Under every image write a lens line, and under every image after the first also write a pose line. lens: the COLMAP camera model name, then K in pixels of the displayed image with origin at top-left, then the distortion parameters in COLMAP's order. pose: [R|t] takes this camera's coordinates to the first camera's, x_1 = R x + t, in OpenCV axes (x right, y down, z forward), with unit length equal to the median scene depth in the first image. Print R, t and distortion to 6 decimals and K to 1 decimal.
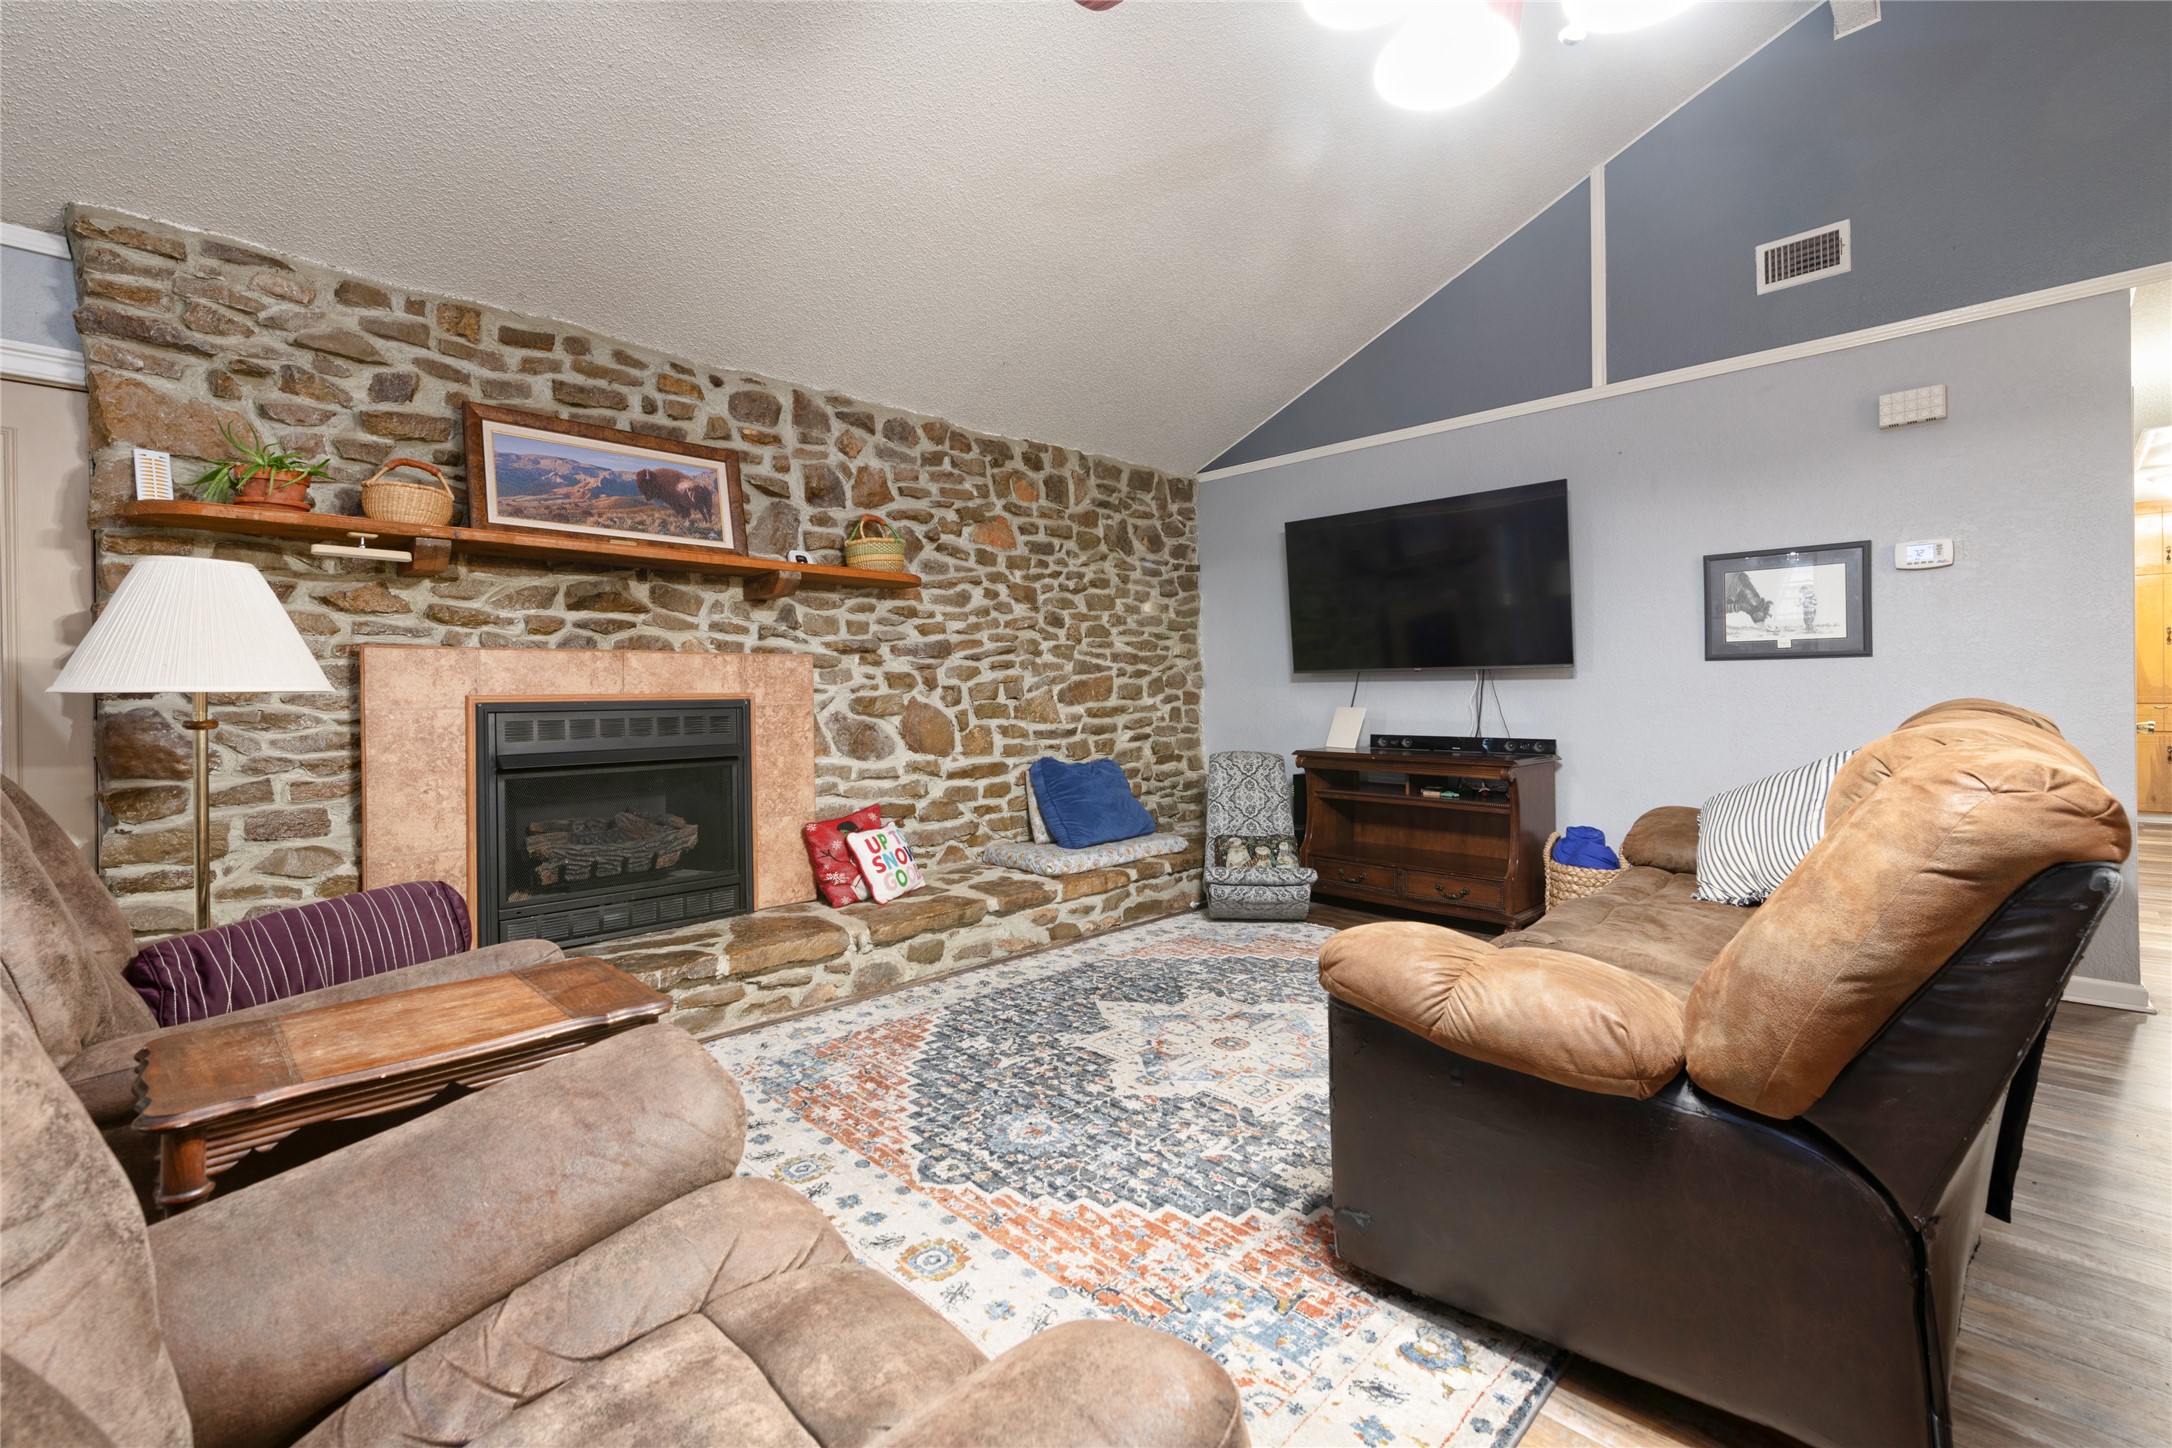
lens RADIAL K [[936.5, 0, 1106.2], [0, 936.5, 665.6], [0, 0, 1]] dist [-0.000562, -0.000397]
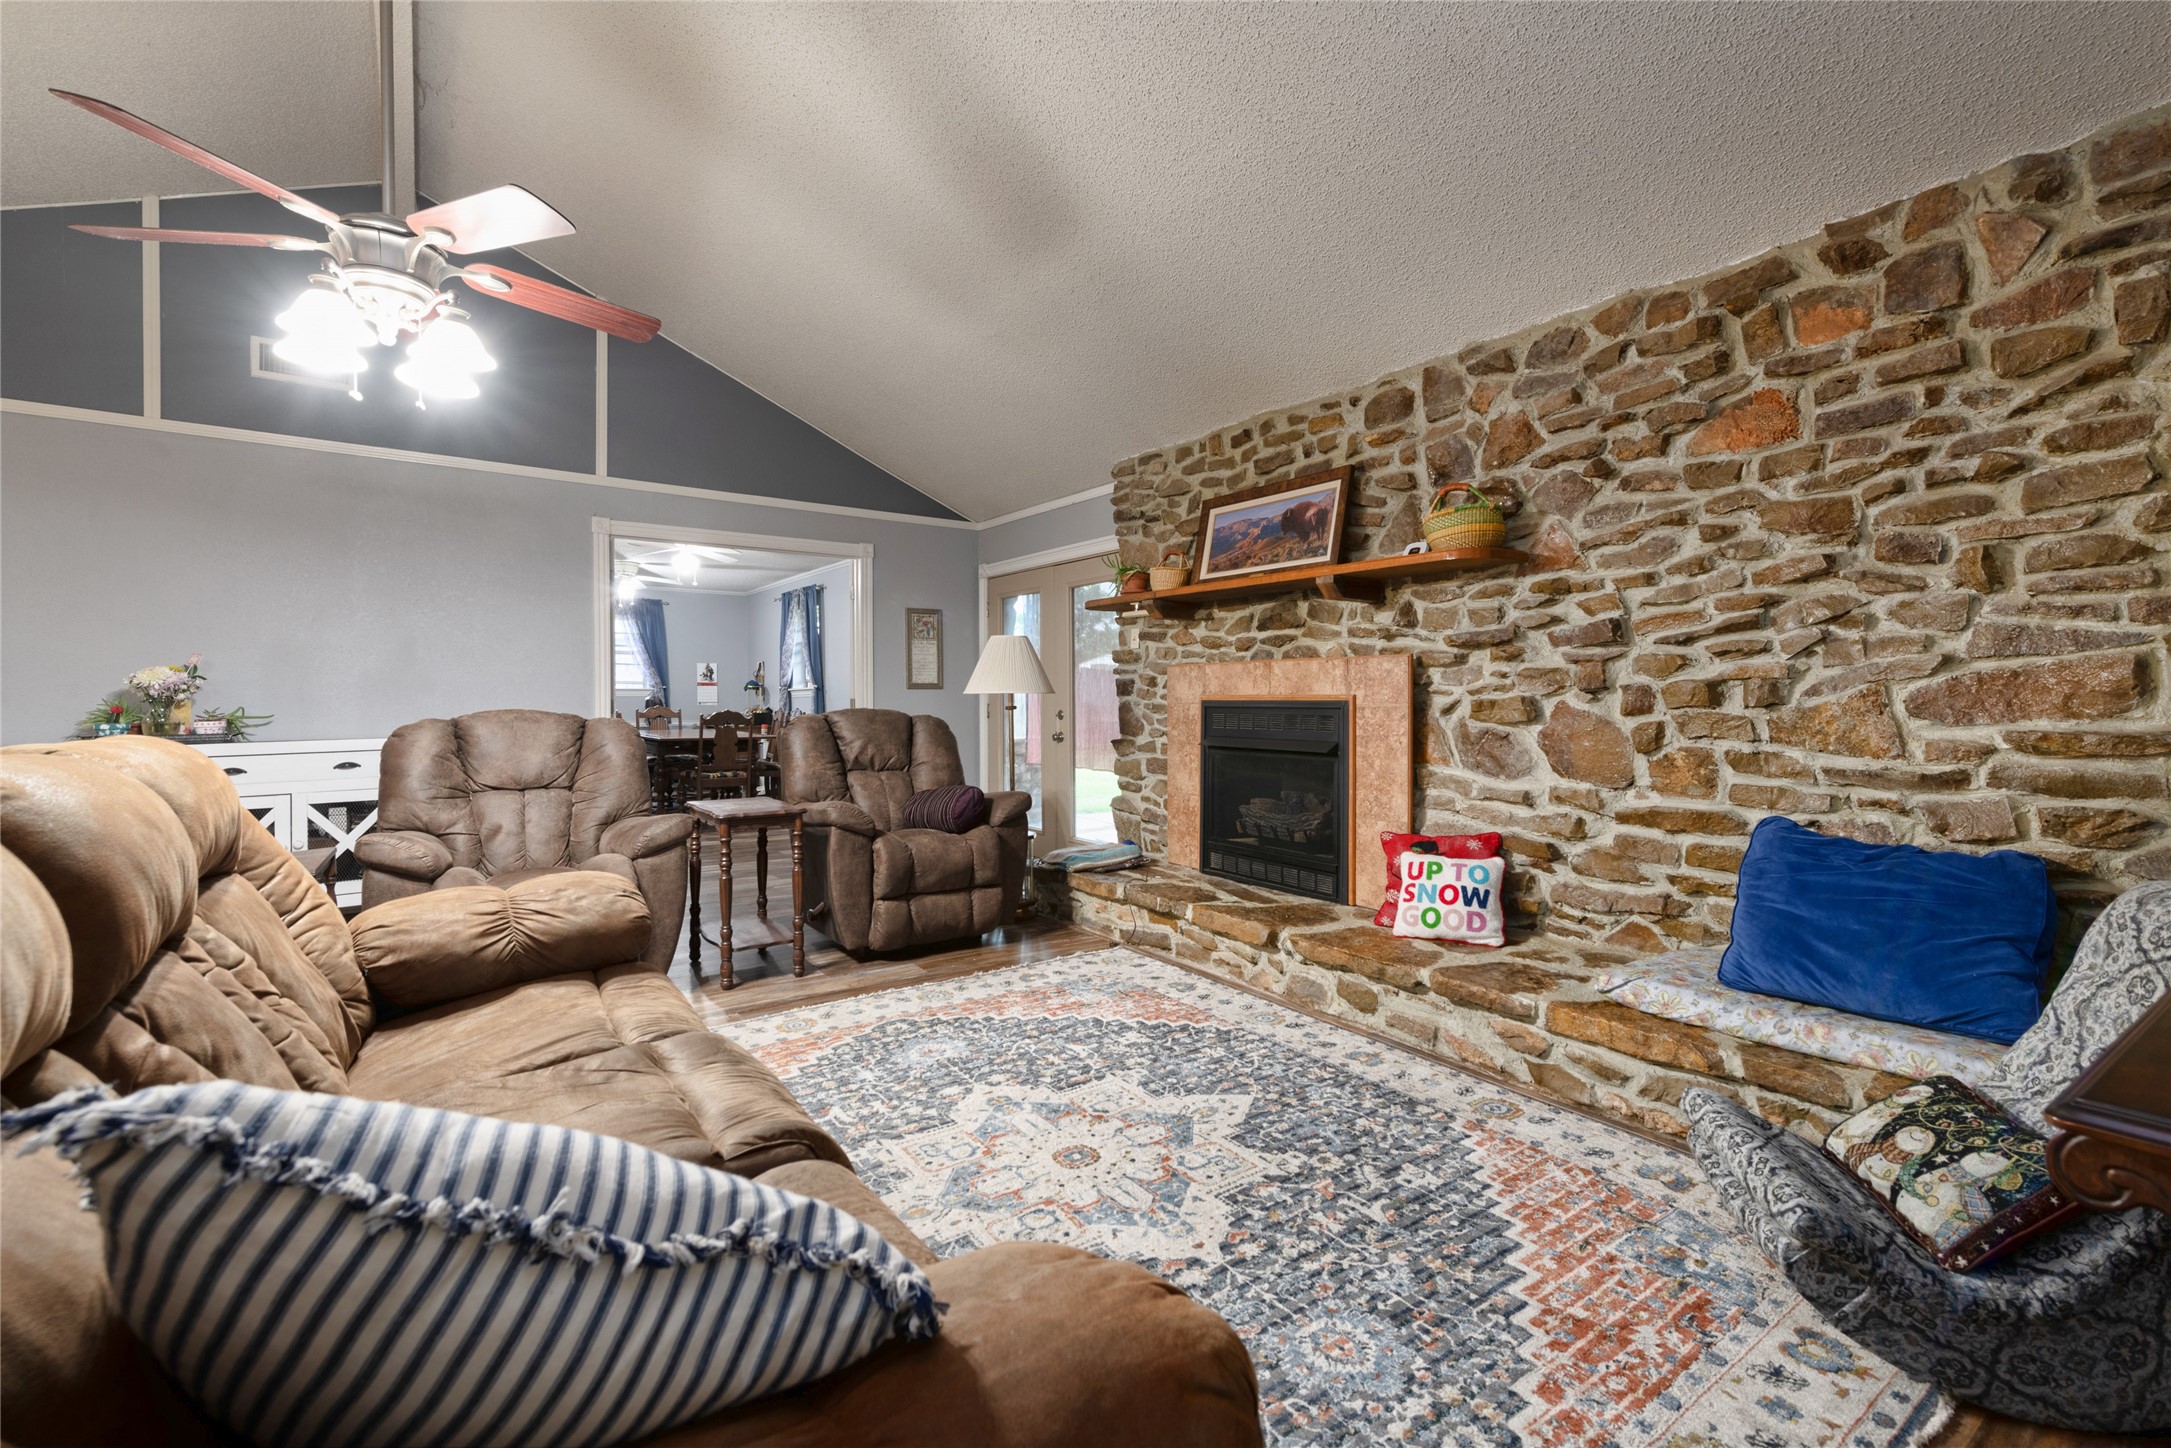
lens RADIAL K [[936.7, 0, 1092.0], [0, 936.7, 671.7], [0, 0, 1]] dist [0.011078, -0.000171]
pose [[-0.175642, -0.017109, -0.984305, 0.636627], [0.029715, 0.999301, -0.022672, 0.017376], [0.984006, -0.033231, -0.175011, 0.825415]]
